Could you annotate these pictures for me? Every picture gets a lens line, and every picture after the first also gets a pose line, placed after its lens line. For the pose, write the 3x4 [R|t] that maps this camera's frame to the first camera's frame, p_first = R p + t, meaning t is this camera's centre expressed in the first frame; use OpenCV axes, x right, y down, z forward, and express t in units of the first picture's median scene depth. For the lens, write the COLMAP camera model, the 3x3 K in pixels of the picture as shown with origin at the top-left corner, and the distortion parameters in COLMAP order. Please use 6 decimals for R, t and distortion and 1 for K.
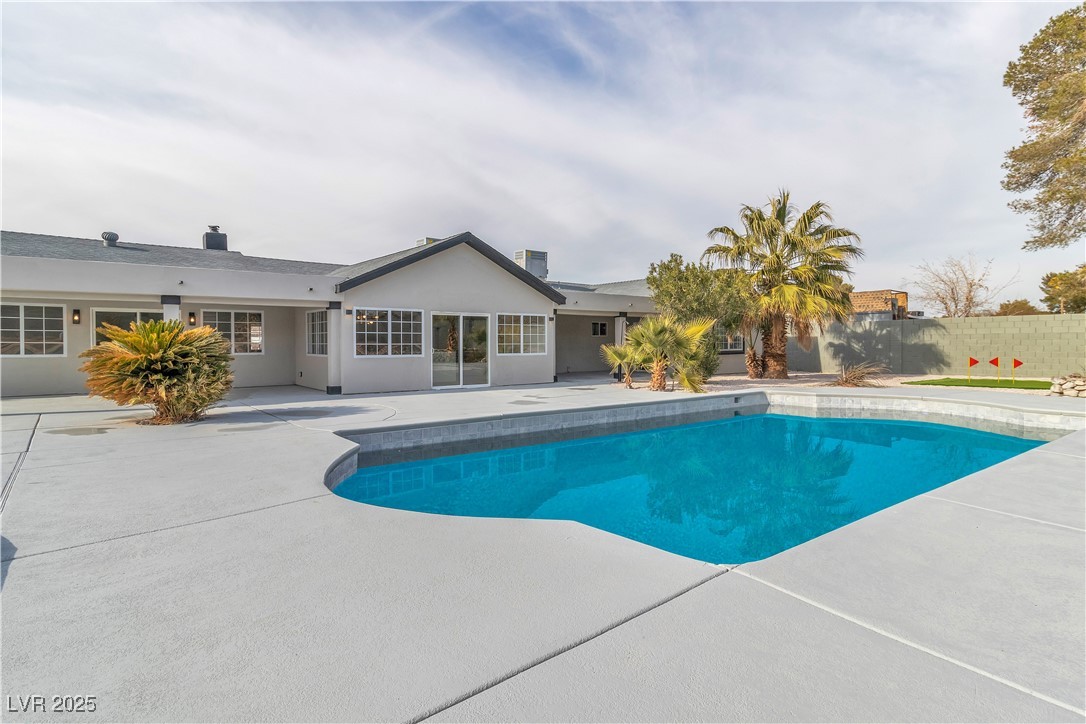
lens RADIAL K [[587.1, 0, 543.4], [0, 587.1, 360.8], [0, 0, 1]] dist [-0.003209, -0.000536]
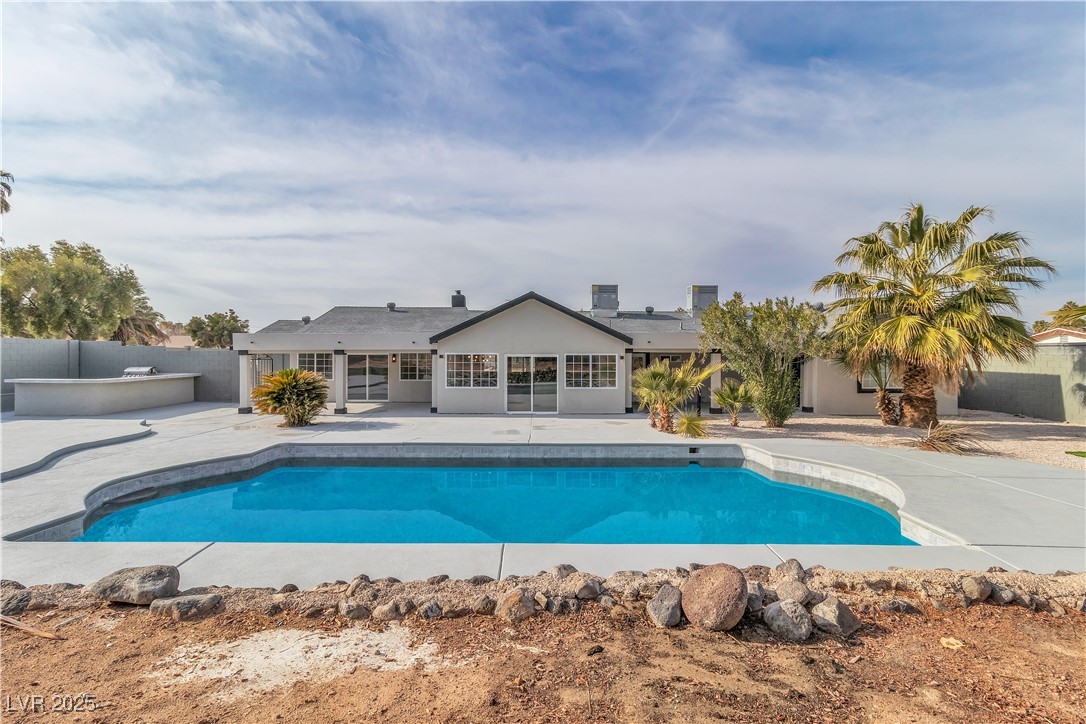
lens RADIAL K [[511.6, 0, 537.7], [0, 511.6, 357.7], [0, 0, 1]] dist [-0.004881, -0.000296]
pose [[0.786740, 0.008214, -0.617230, 0.571635], [-0.022952, 0.999609, -0.015953, -0.059972], [0.616858, 0.026717, 0.786621, 0.144078]]
